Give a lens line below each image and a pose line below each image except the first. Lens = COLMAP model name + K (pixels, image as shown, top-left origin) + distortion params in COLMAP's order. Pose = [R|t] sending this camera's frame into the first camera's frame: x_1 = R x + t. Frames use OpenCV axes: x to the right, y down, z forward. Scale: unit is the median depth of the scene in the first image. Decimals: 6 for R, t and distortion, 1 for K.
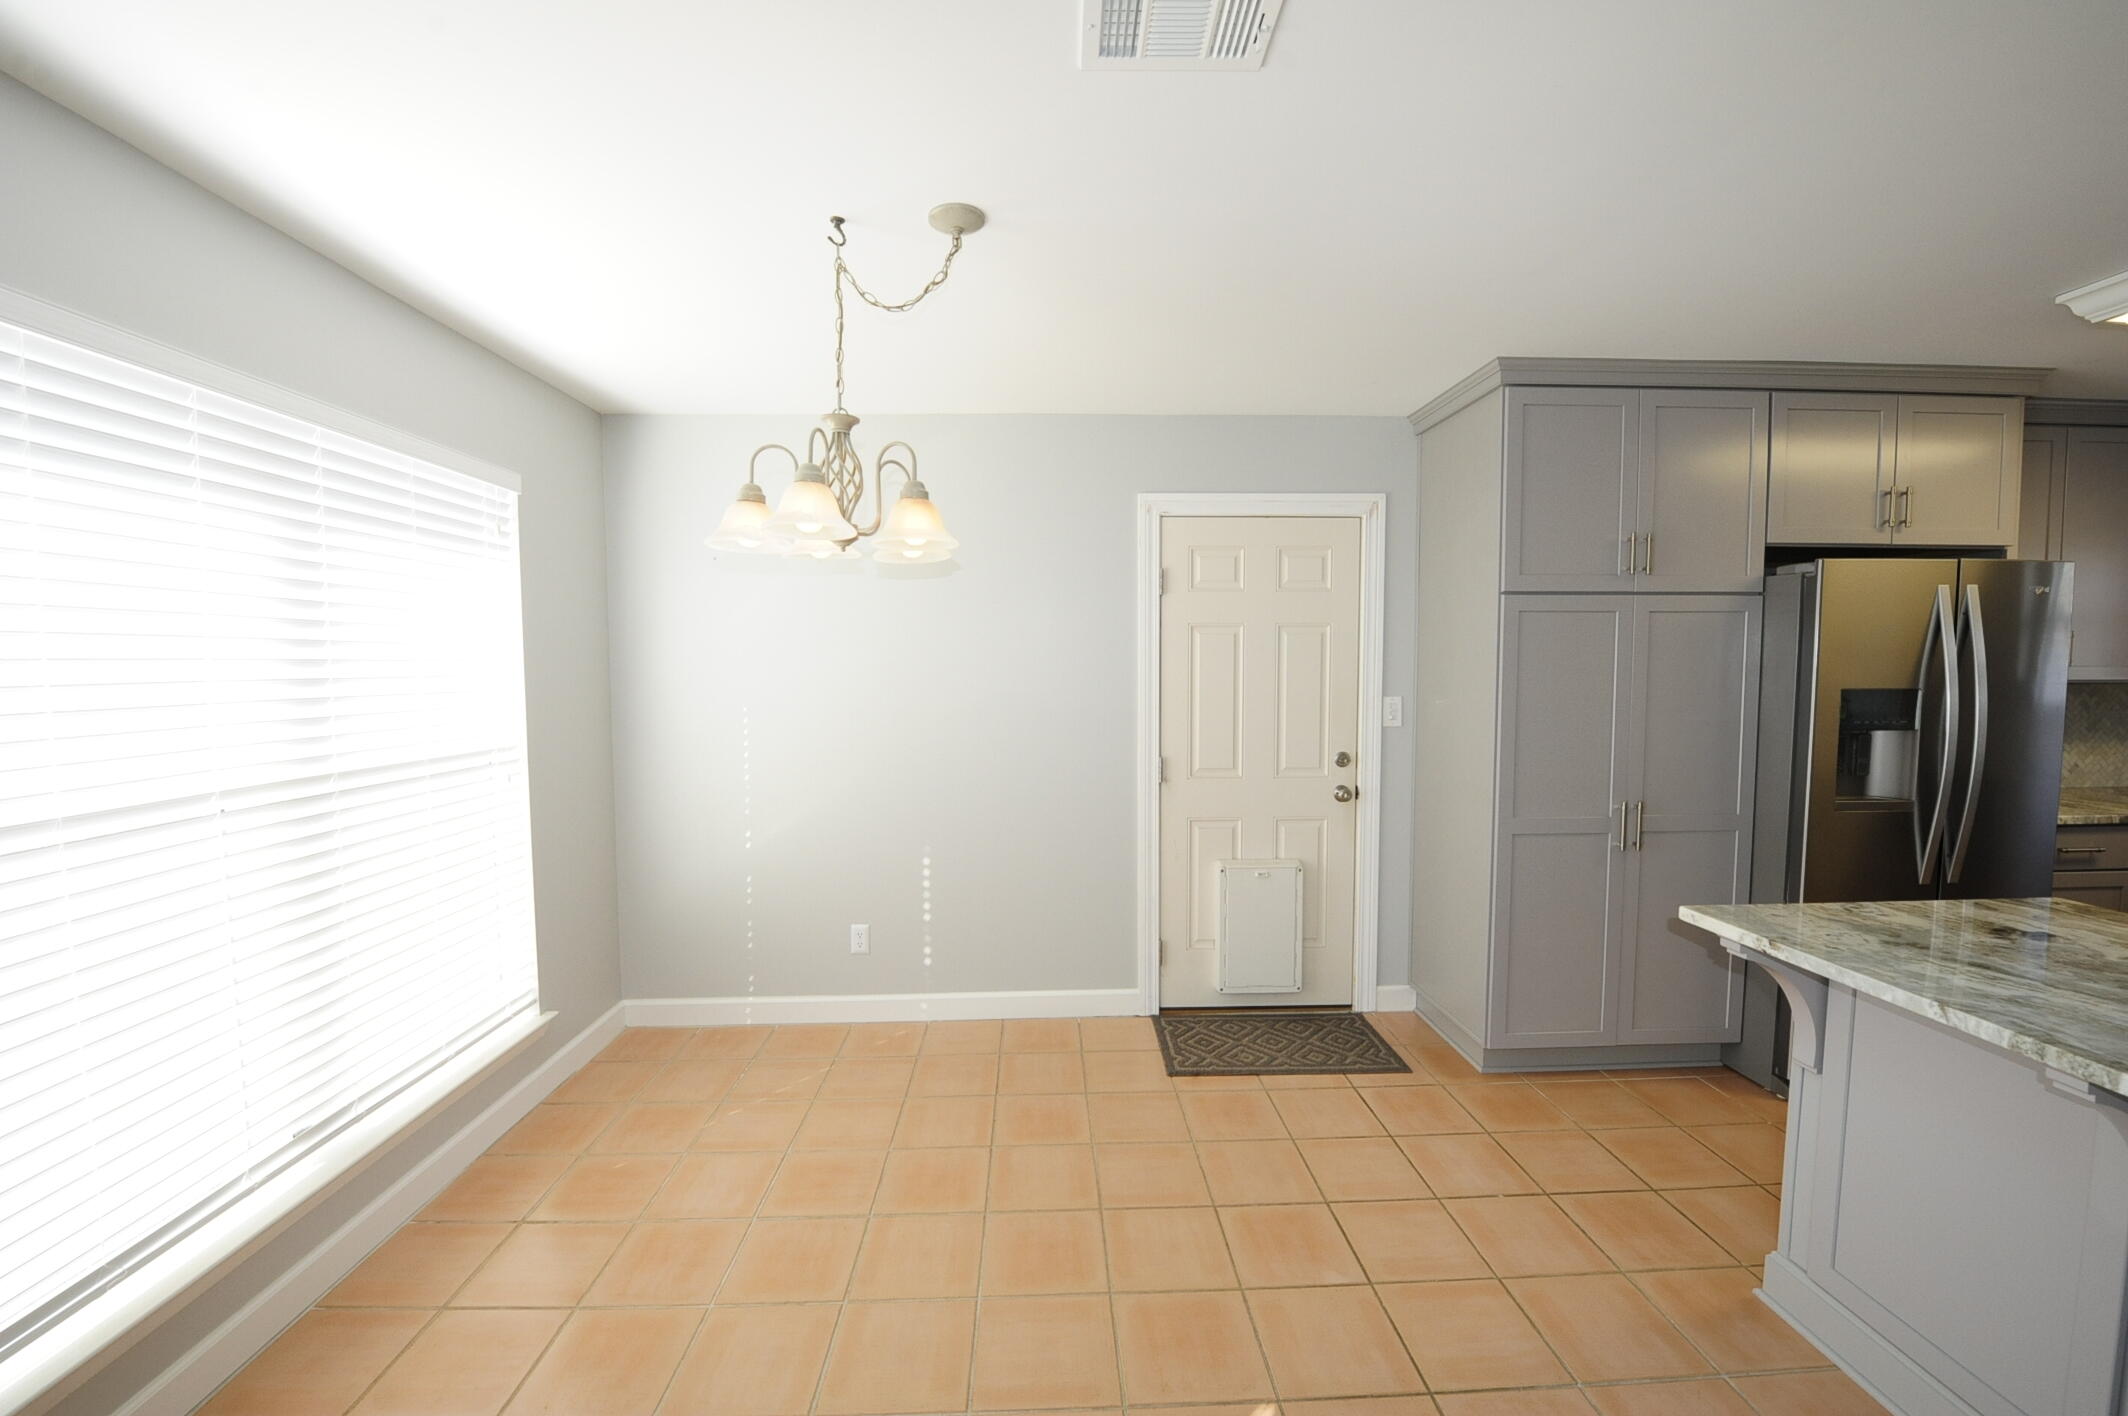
lens RADIAL K [[845.1, 0, 1062.9], [0, 845.1, 719.2], [0, 0, 1]] dist [-0.017306, -0.002150]
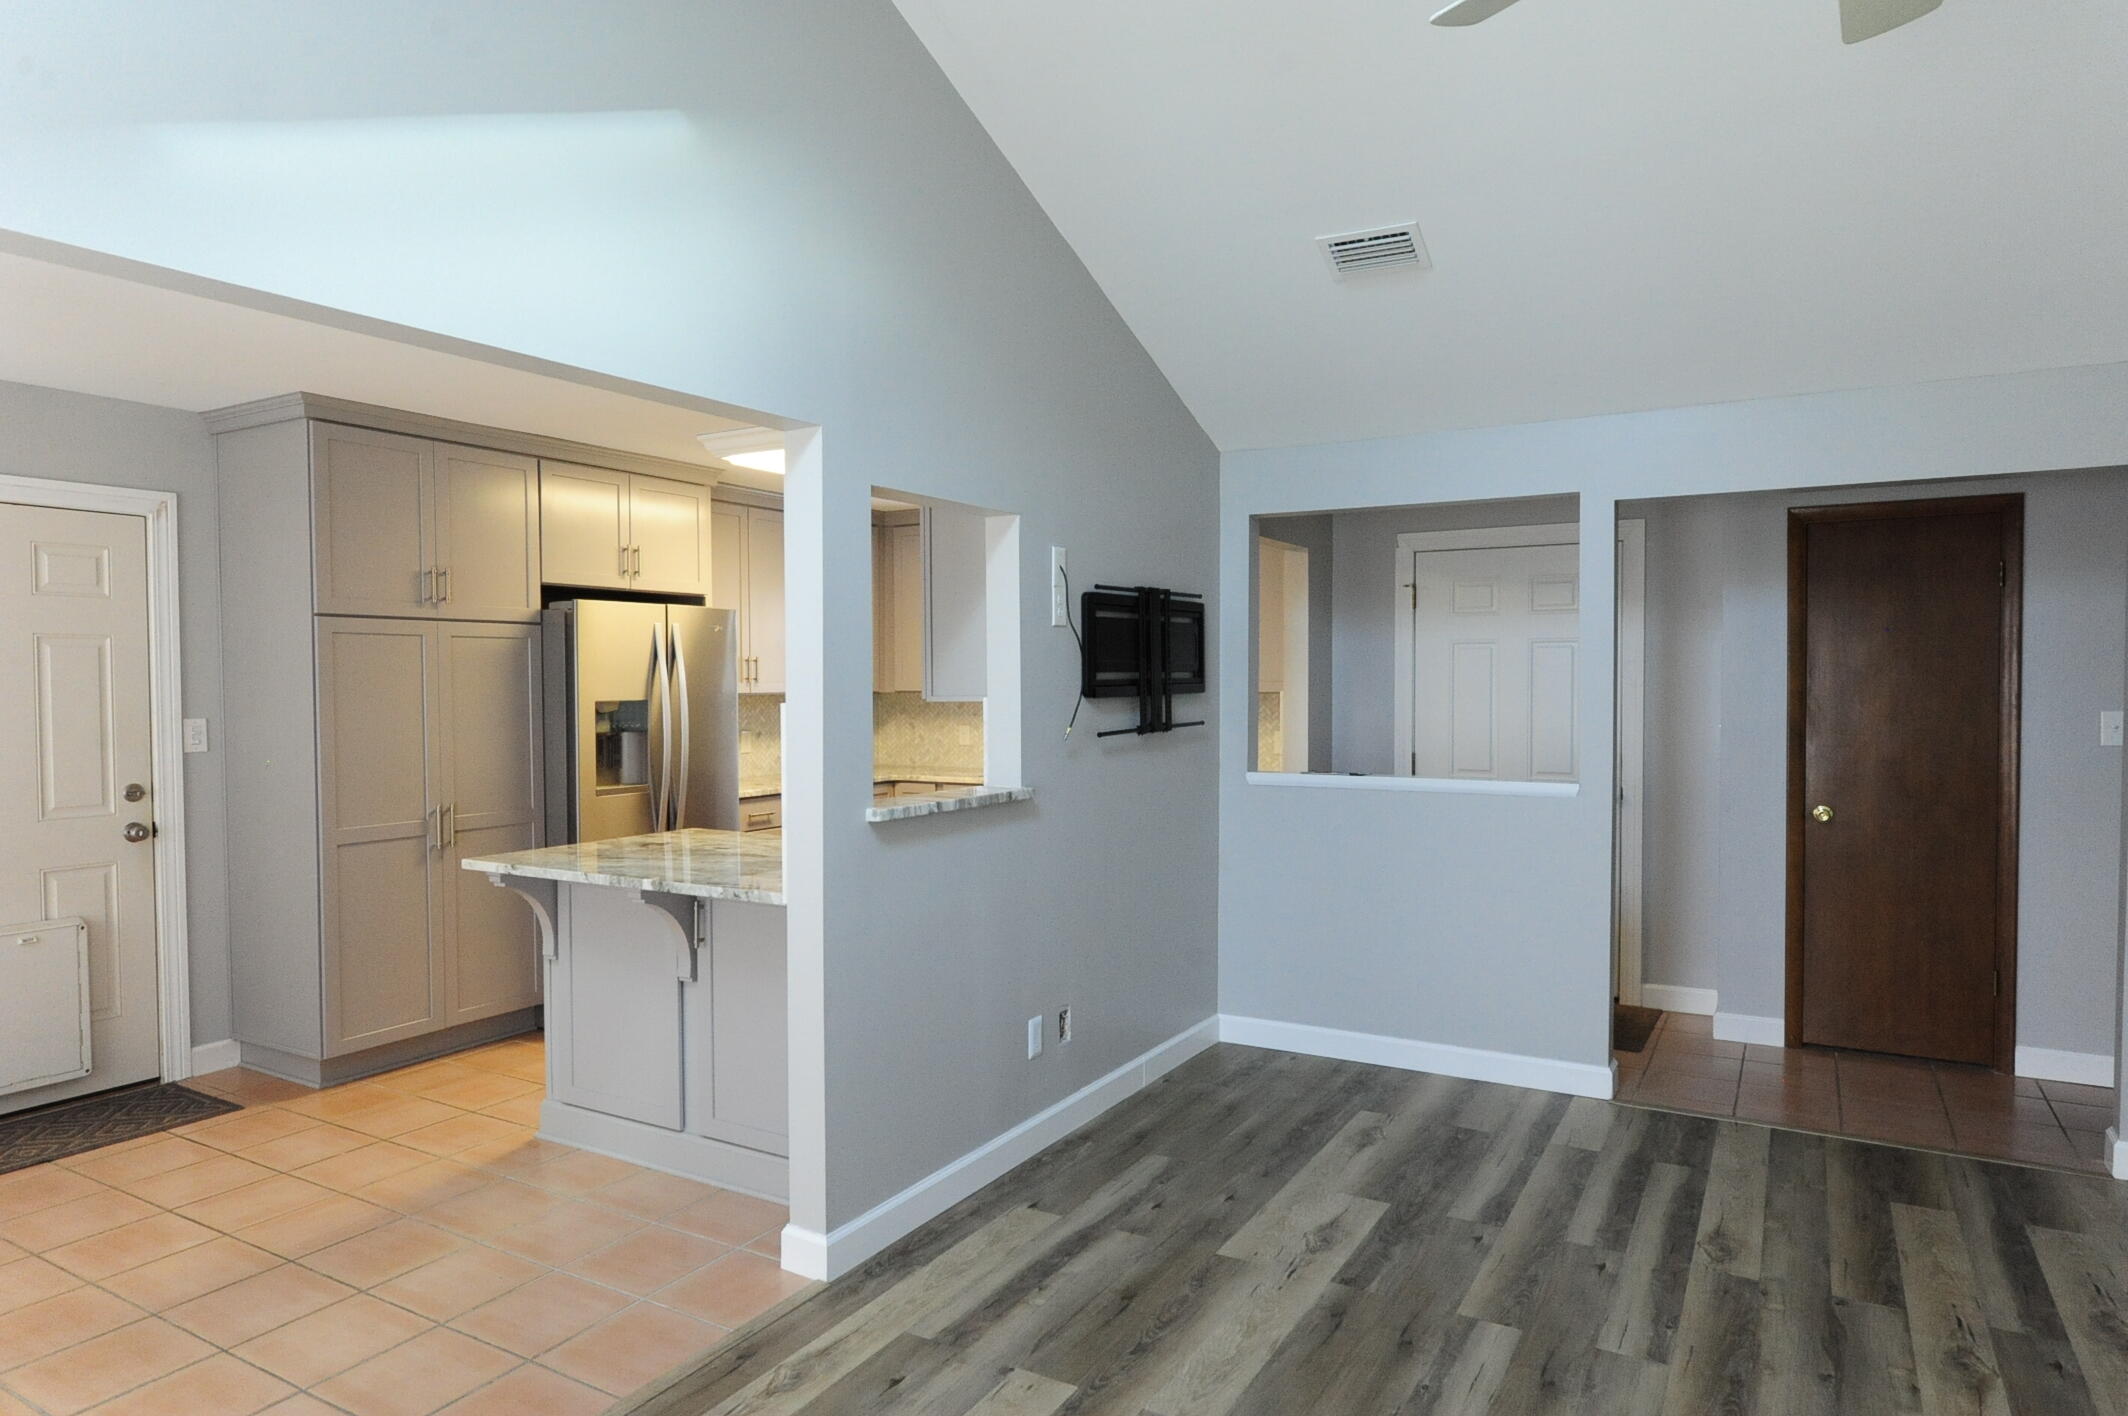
lens RADIAL K [[1267.7, 0, 1067.6], [0, 1267.7, 716.2], [0, 0, 1]] dist [-0.002428, -0.001926]
pose [[0.531343, -0.022934, 0.846846, -0.315489], [0.055629, 0.998421, -0.007865, 0.040347], [-0.845329, 0.051288, 0.531779, -0.618793]]
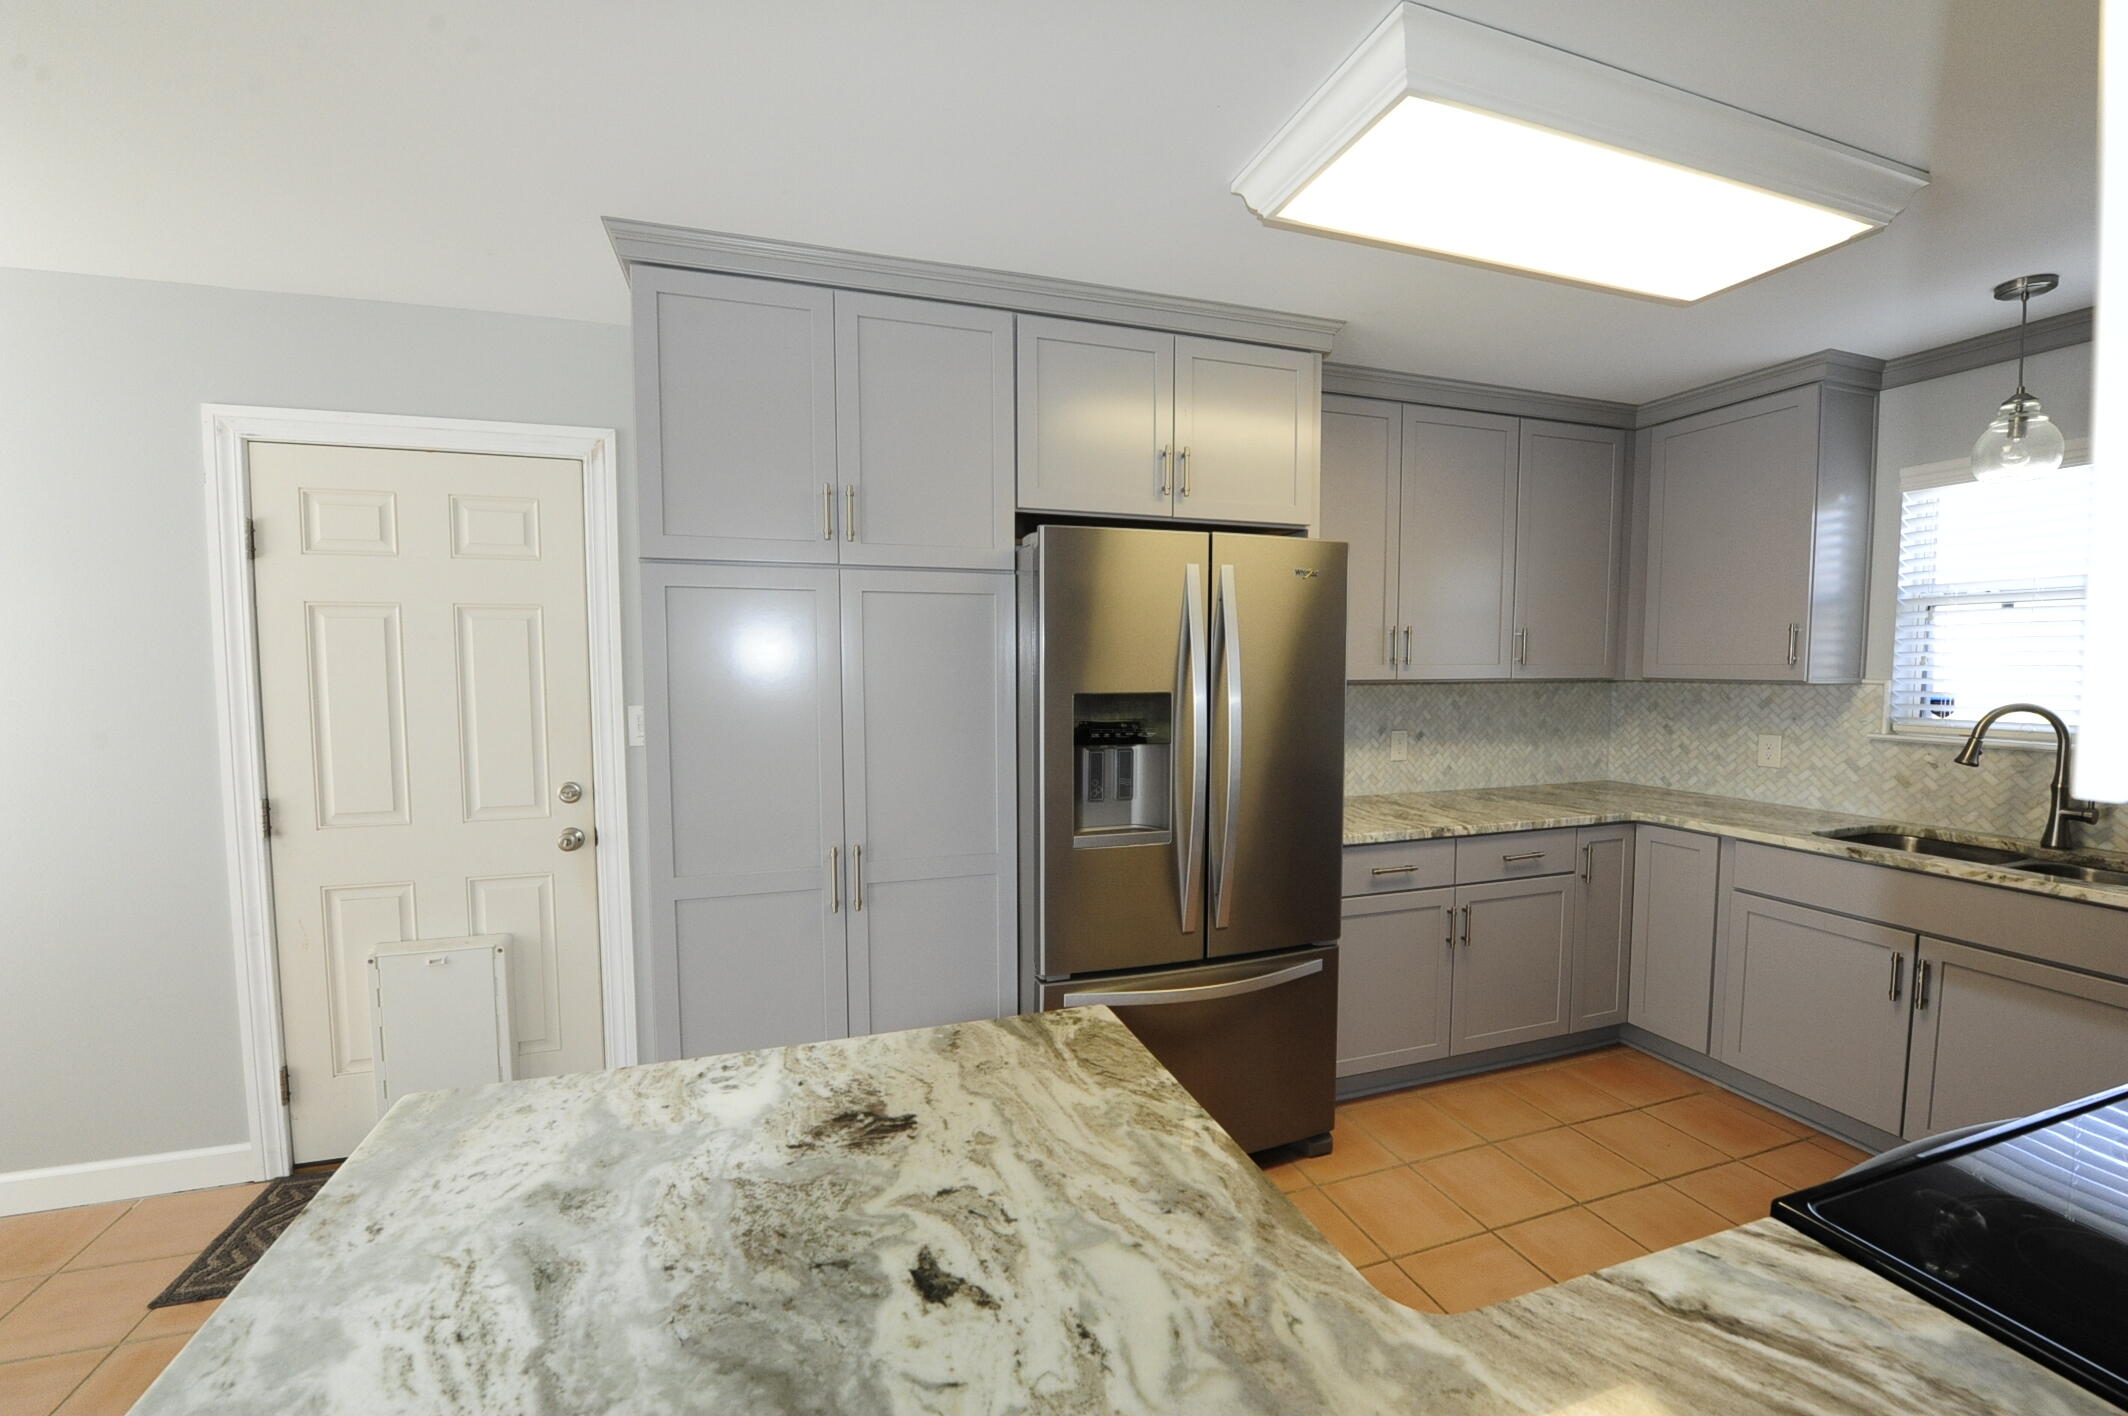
lens RADIAL K [[843.7, 0, 1062.7], [0, 843.7, 717.4], [0, 0, 1]] dist [-0.017522, -0.002008]
pose [[0.958621, -0.015535, 0.284263, 0.656532], [0.015852, 0.999874, 0.001185, -0.013727], [-0.284245, 0.003371, 0.958746, 0.226745]]
